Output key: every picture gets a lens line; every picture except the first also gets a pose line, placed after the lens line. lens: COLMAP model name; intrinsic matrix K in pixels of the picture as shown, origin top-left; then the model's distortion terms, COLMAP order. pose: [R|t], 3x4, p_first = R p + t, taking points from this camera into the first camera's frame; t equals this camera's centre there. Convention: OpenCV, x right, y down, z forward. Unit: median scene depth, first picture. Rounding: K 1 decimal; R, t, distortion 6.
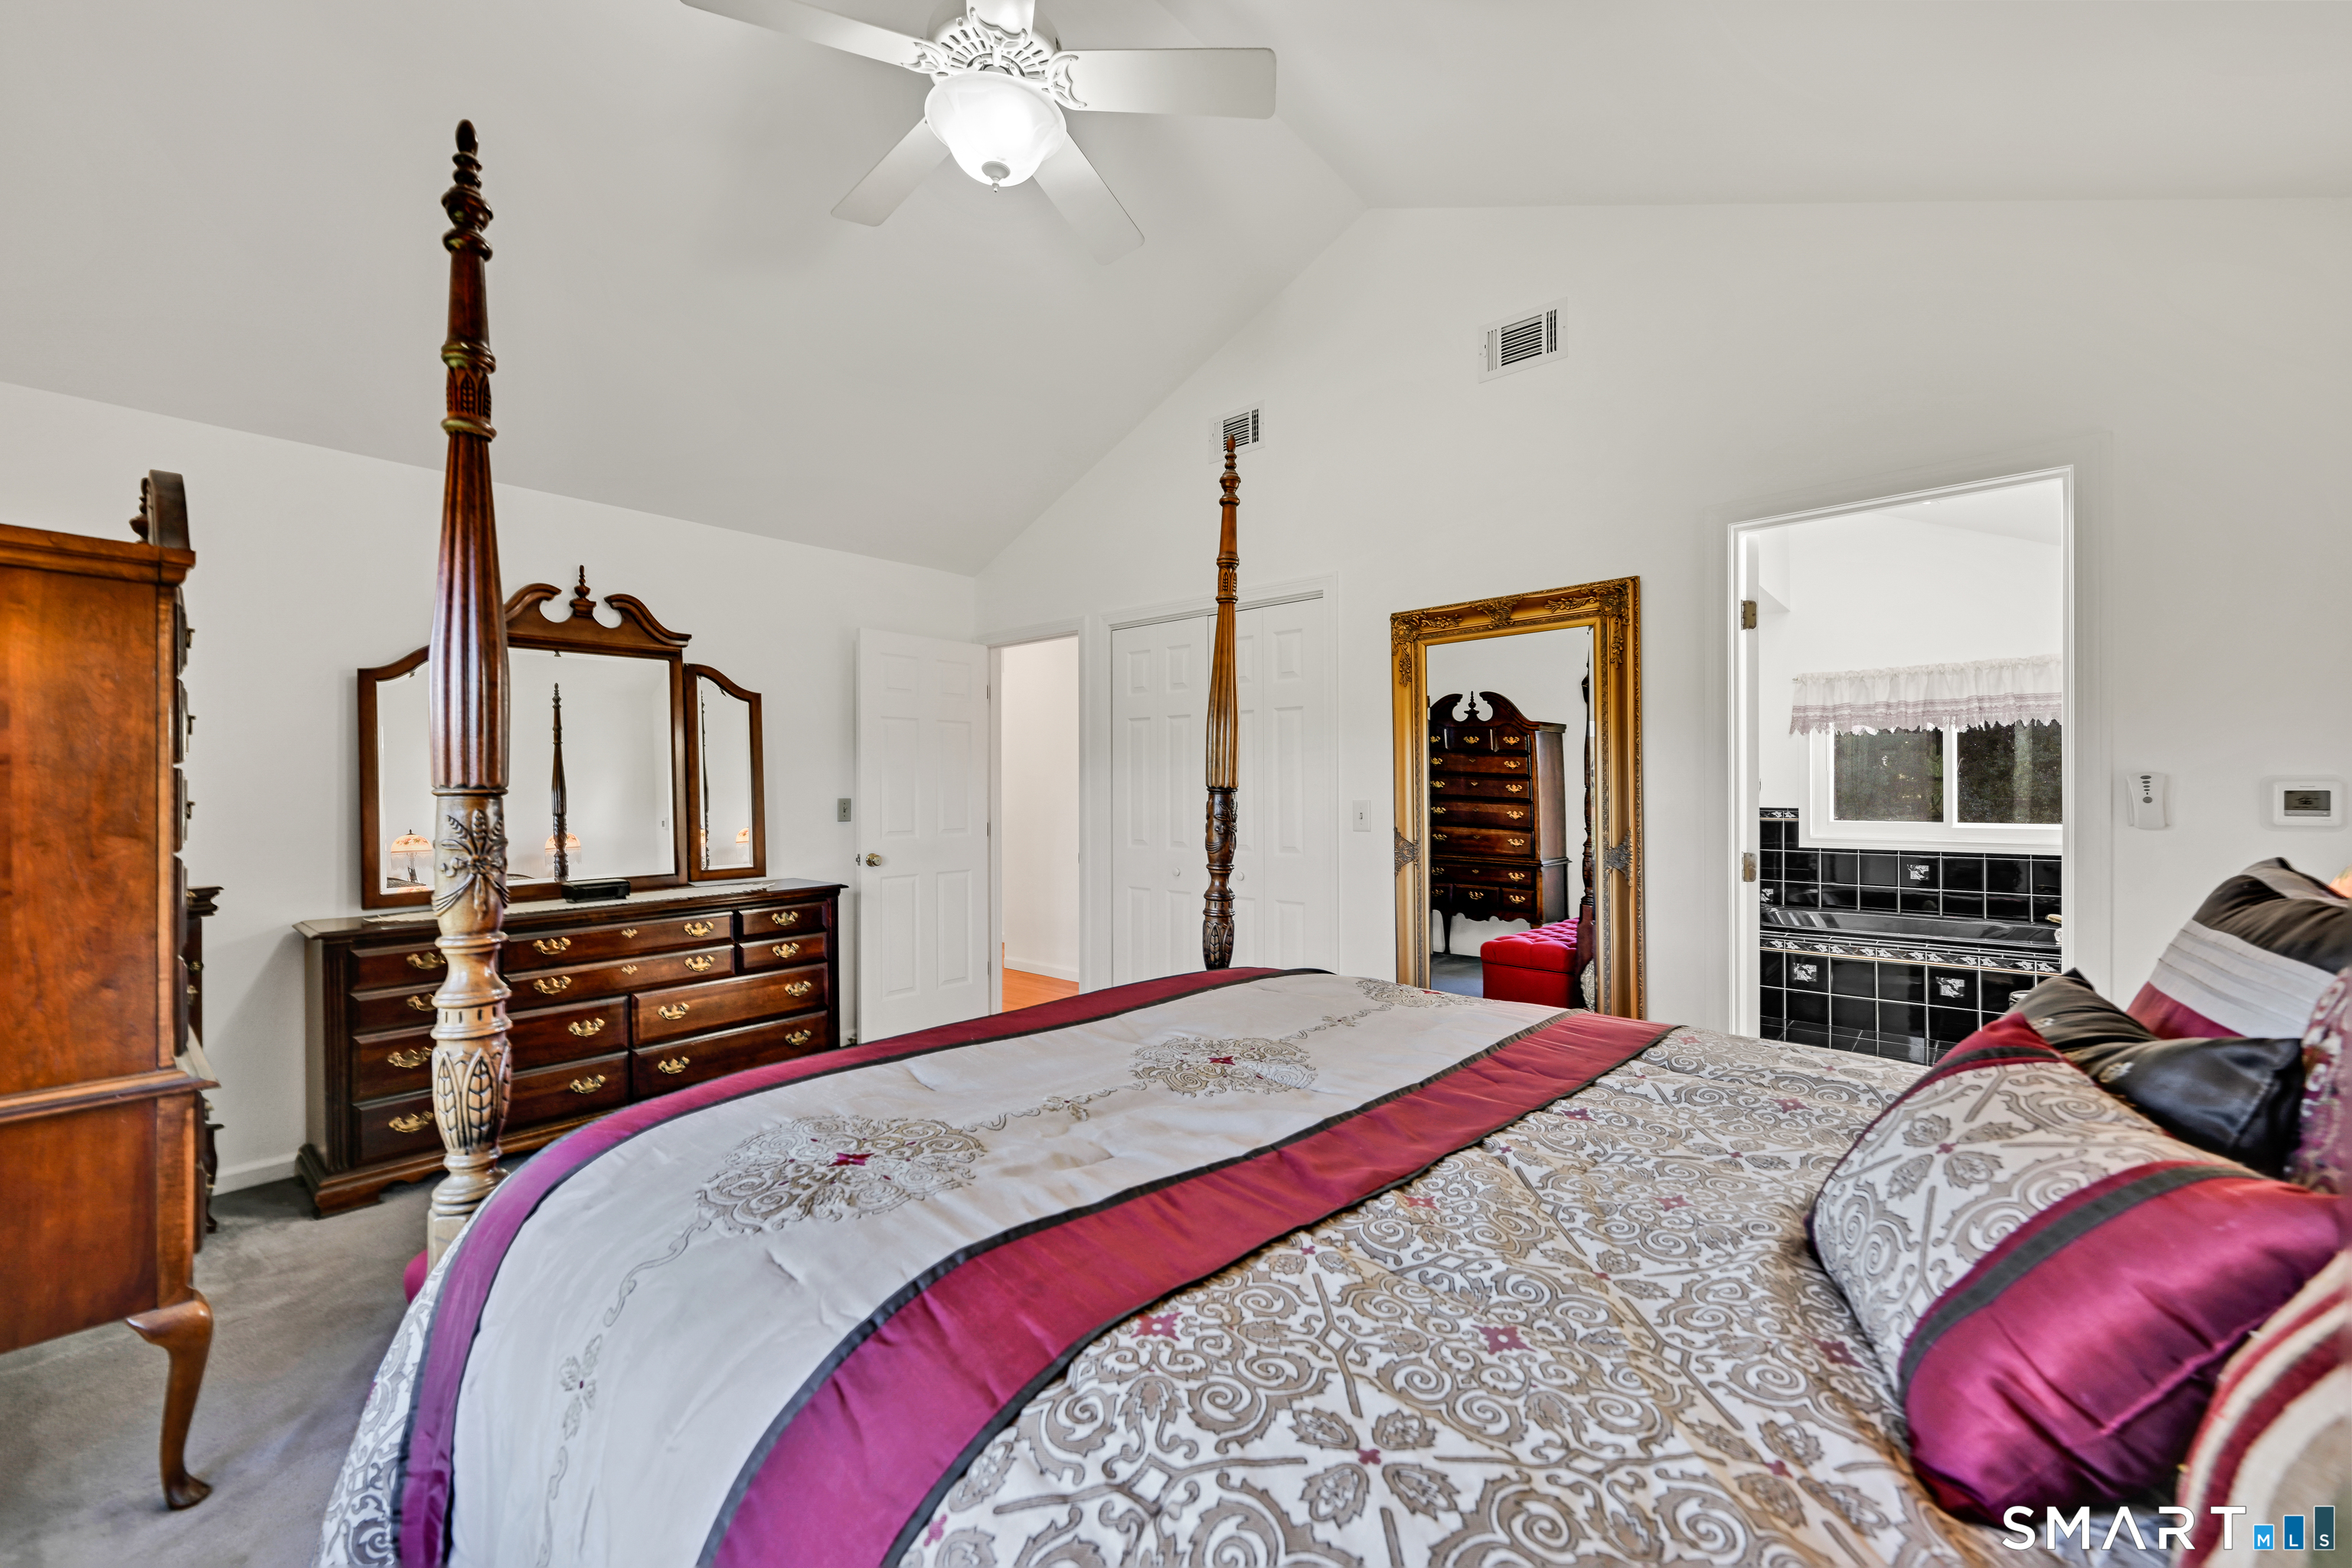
lens RADIAL K [[942.2, 0, 1173.5], [0, 942.2, 789.8], [0, 0, 1]] dist [-0.002116, 0.000233]
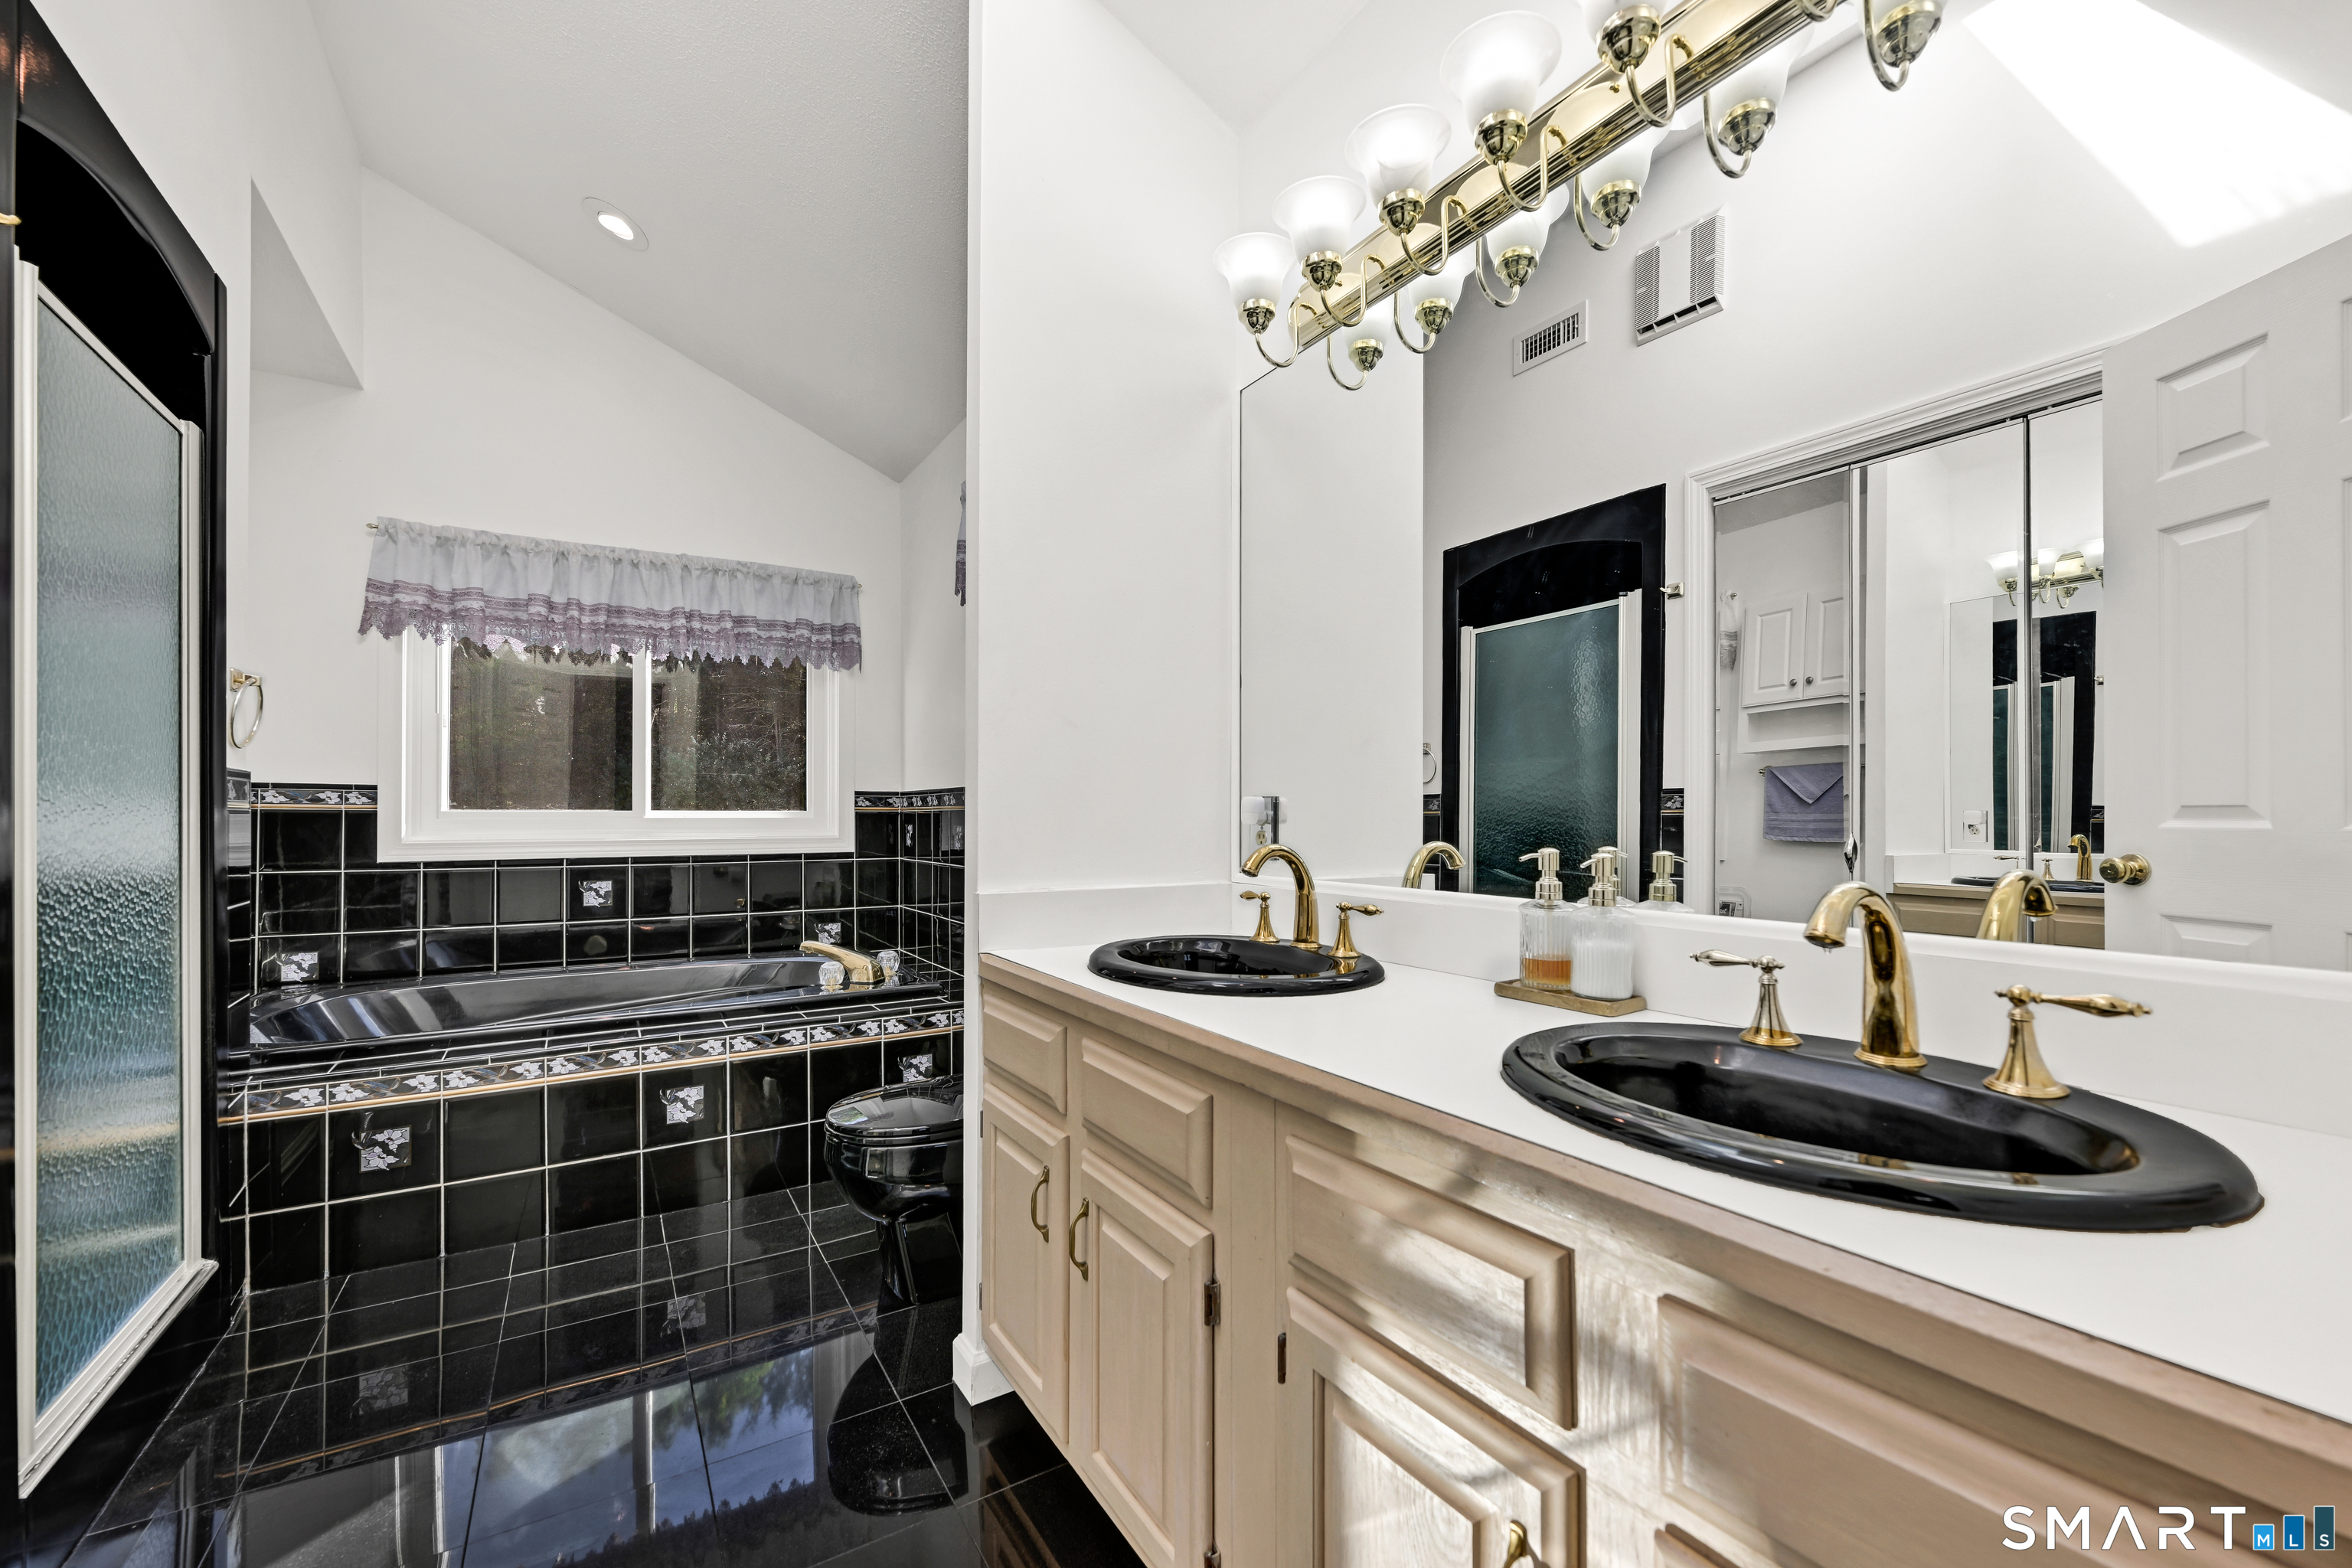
lens RADIAL K [[942.2, 0, 1177.7], [0, 942.2, 808.0], [0, 0, 1]] dist [-0.002116, 0.000233]
pose [[0.288306, 0.011859, 0.957465, 0.312918], [-0.000054, 0.999924, -0.012368, 0.039543], [-0.957538, 0.003514, 0.288285, 0.455538]]
